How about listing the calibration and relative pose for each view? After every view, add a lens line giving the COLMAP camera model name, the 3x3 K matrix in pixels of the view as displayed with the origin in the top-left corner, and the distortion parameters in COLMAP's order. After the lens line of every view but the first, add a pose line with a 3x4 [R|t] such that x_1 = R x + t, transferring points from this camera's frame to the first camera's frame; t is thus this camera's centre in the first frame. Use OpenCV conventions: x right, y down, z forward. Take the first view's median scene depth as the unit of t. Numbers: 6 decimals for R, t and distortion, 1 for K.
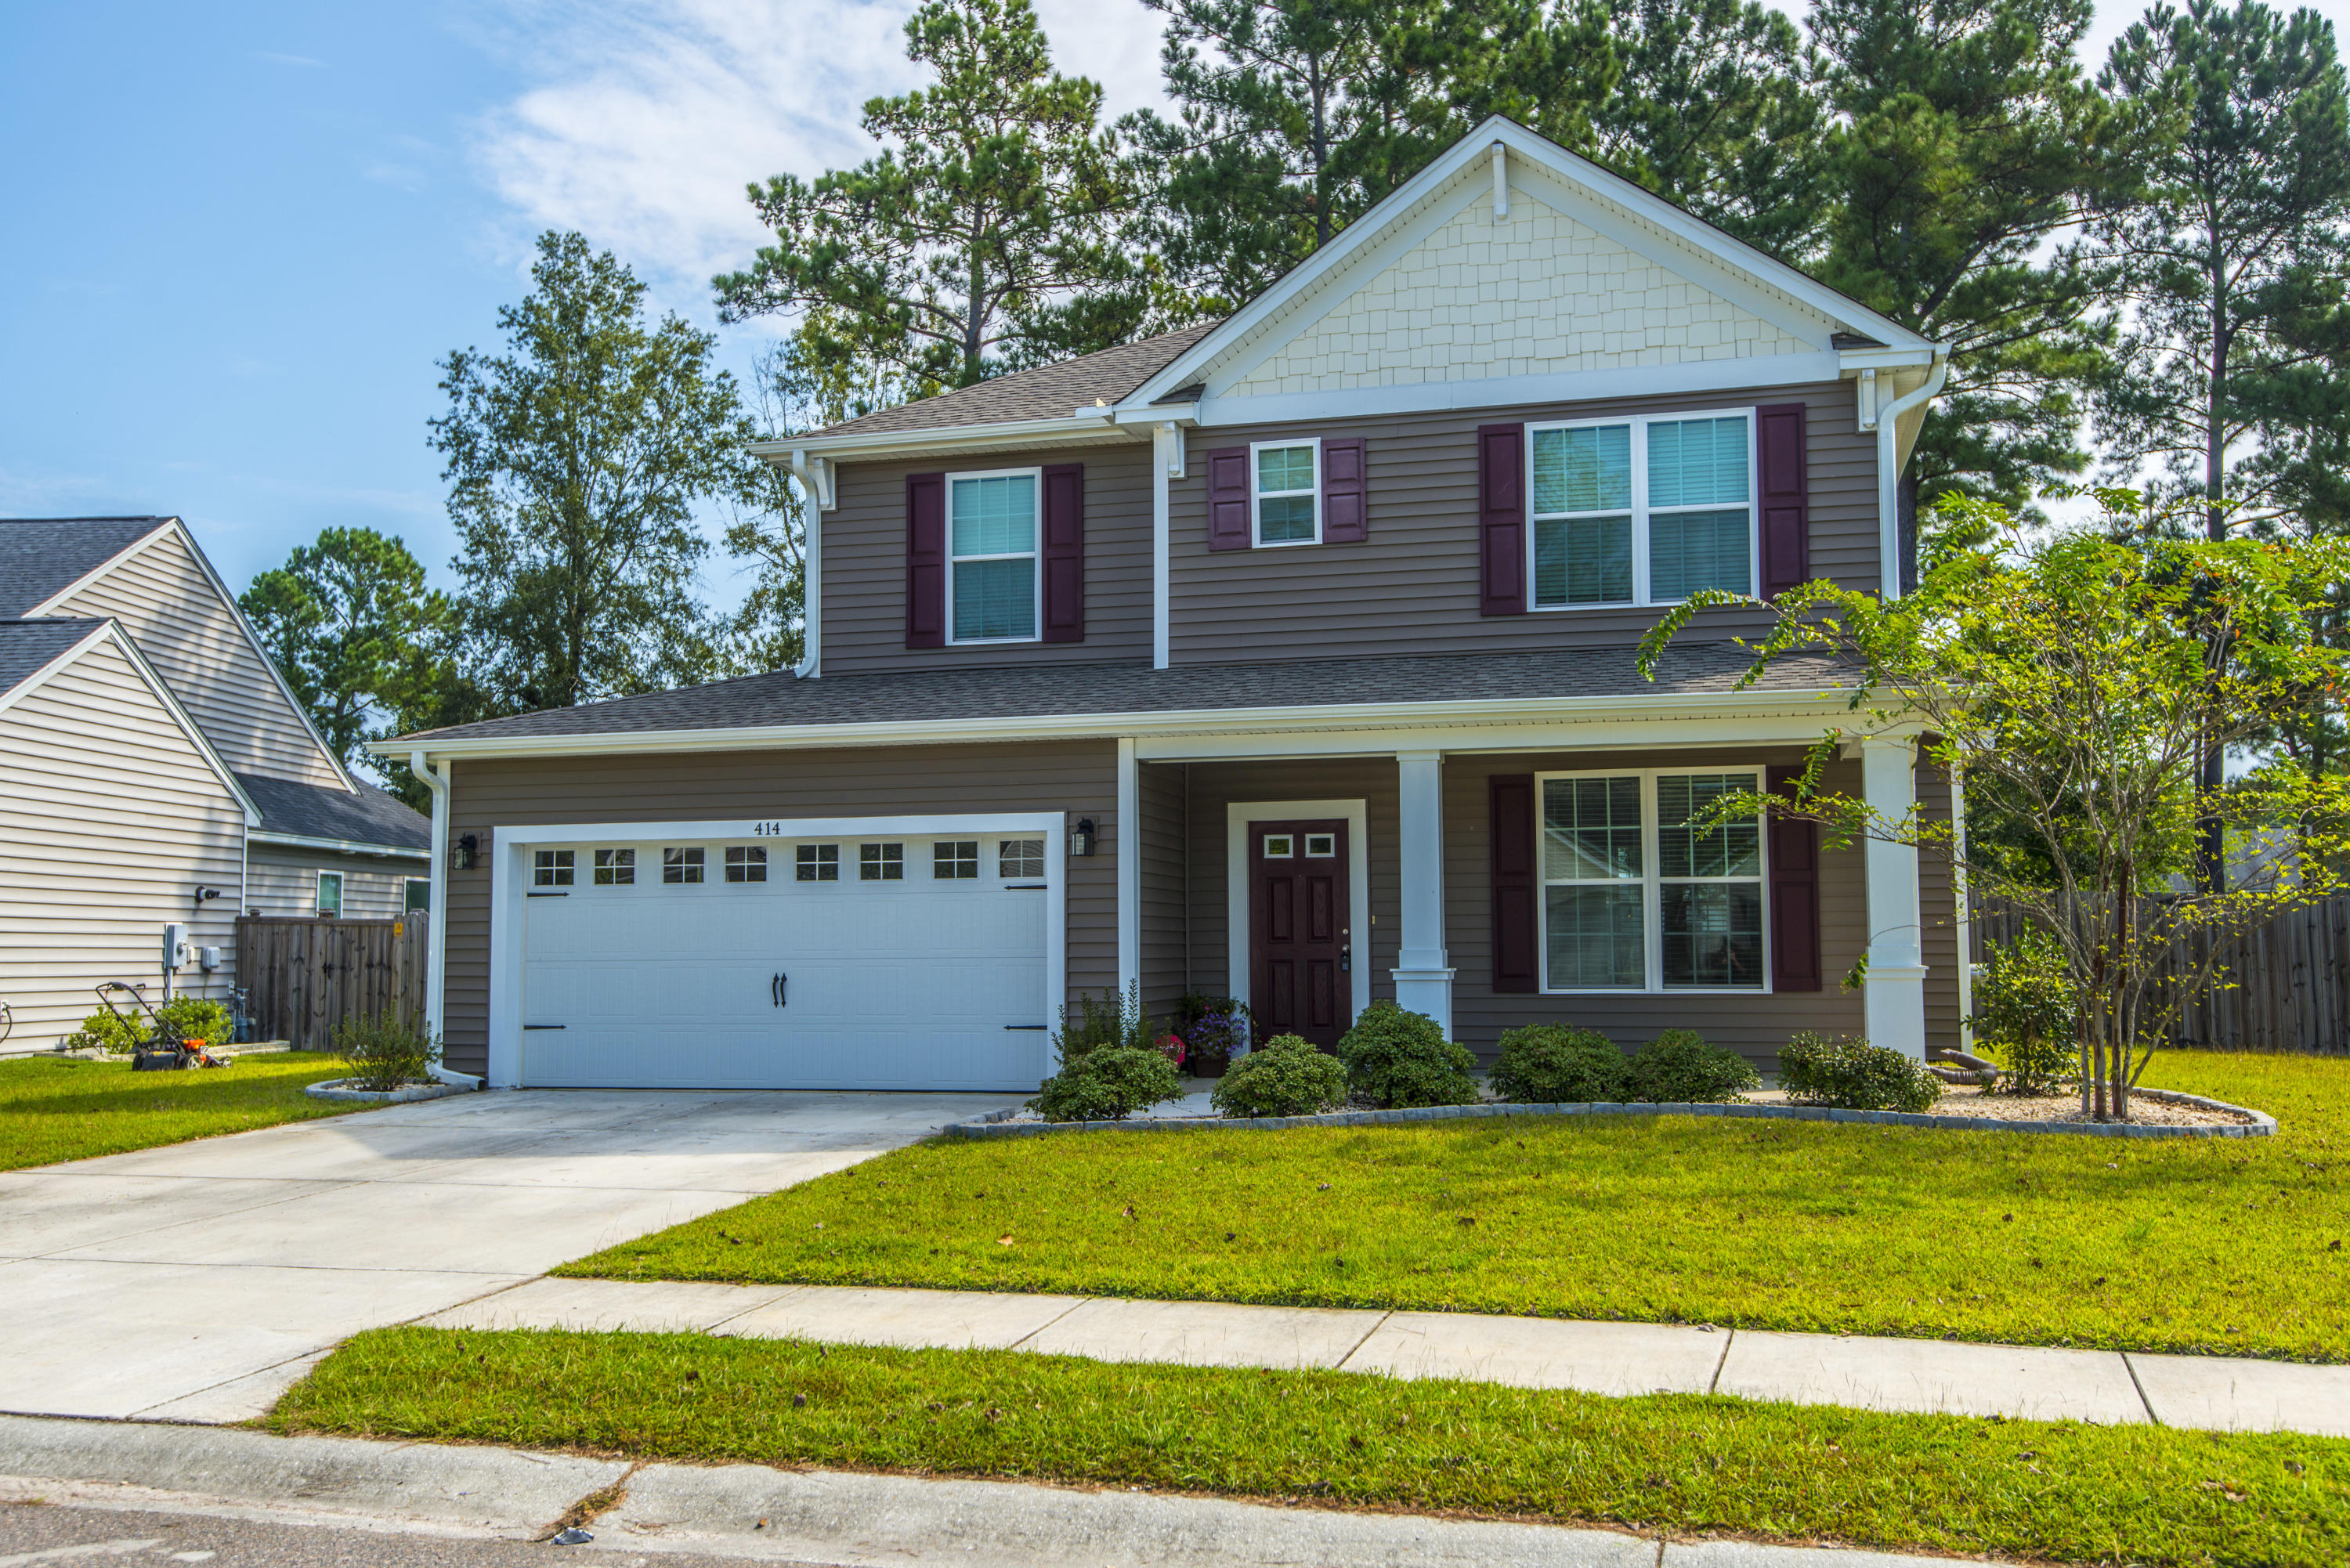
lens RADIAL K [[2106.1, 0, 1157.1], [0, 2106.1, 787.3], [0, 0, 1]] dist [0.013071, 0.024195]
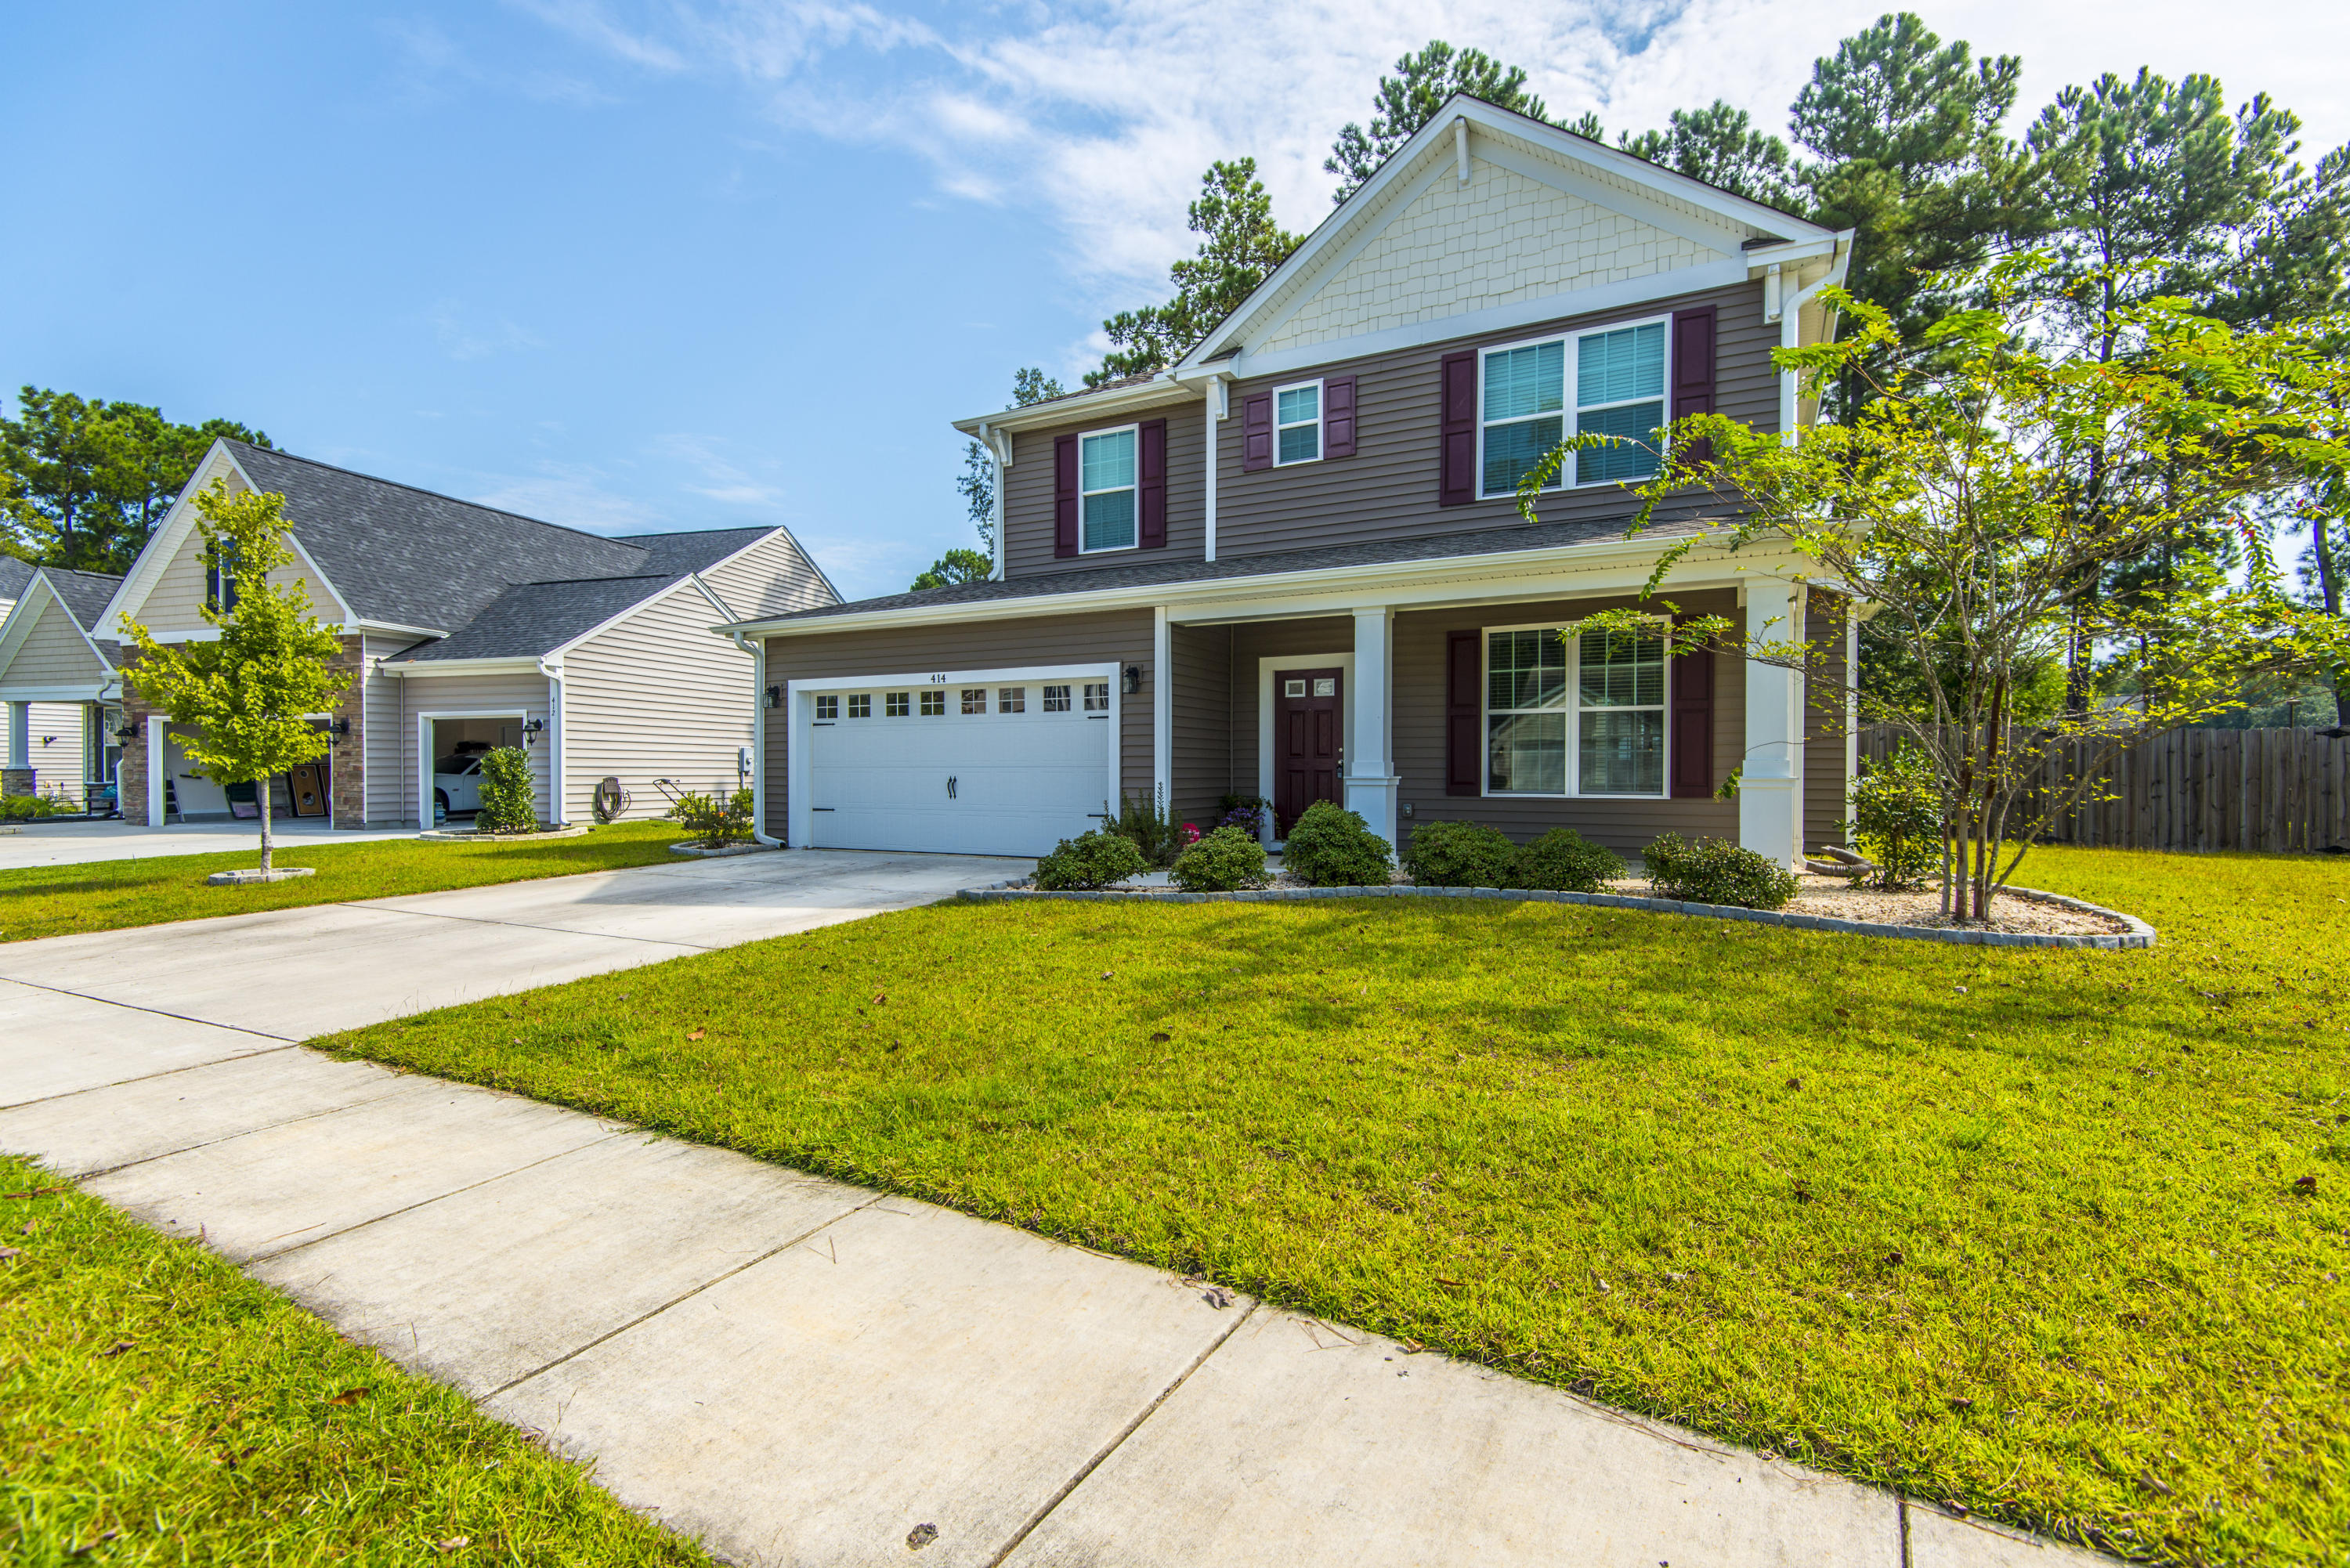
lens RADIAL K [[1069.3, 0, 1171.5], [0, 1069.3, 784.0], [0, 0, 1]] dist [0.027820, -0.016425]
pose [[0.973396, 0.010193, -0.228901, 0.142365], [0.010378, 0.996024, 0.088483, 0.028079], [0.228893, -0.088504, 0.969420, 0.300363]]
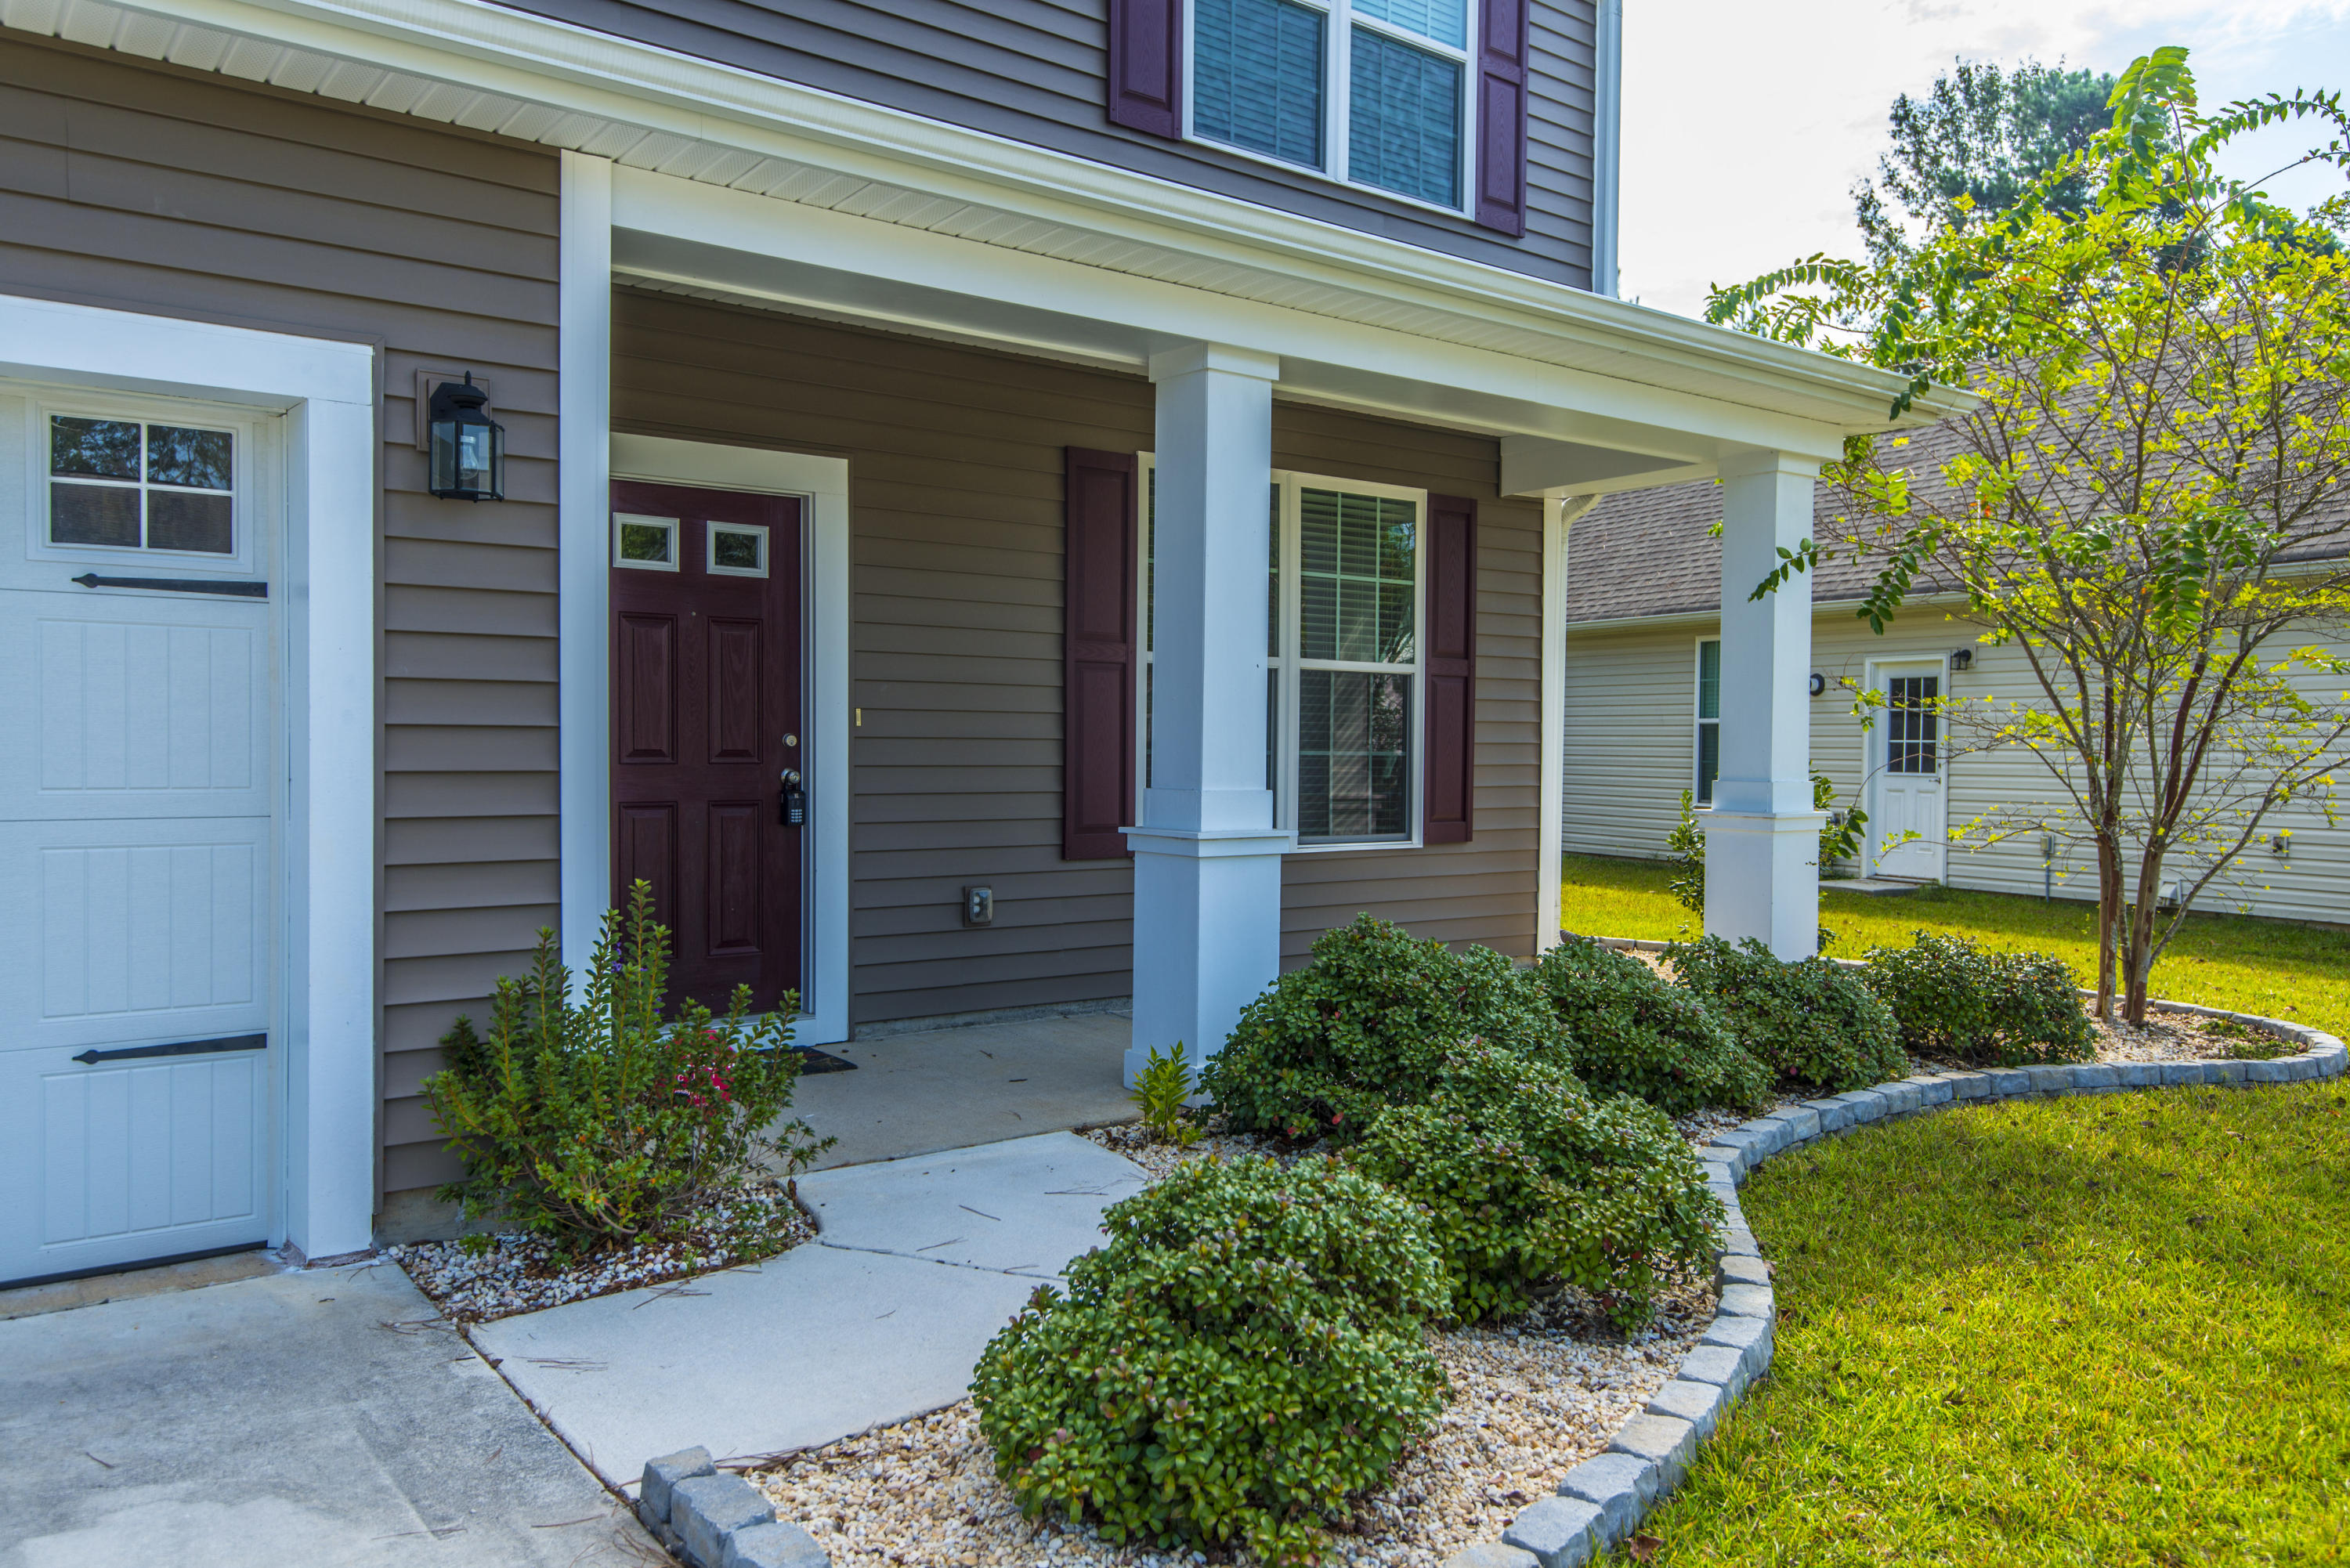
lens RADIAL K [[1758.1, 0, 1187.9], [0, 1758.1, 775.4], [0, 0, 1]] dist [0.043097, -0.001693]
pose [[0.596119, -0.001796, 0.802894, -0.171751], [-0.073792, 0.995643, 0.057015, 0.047604], [-0.799498, -0.093234, 0.593389, 0.702204]]
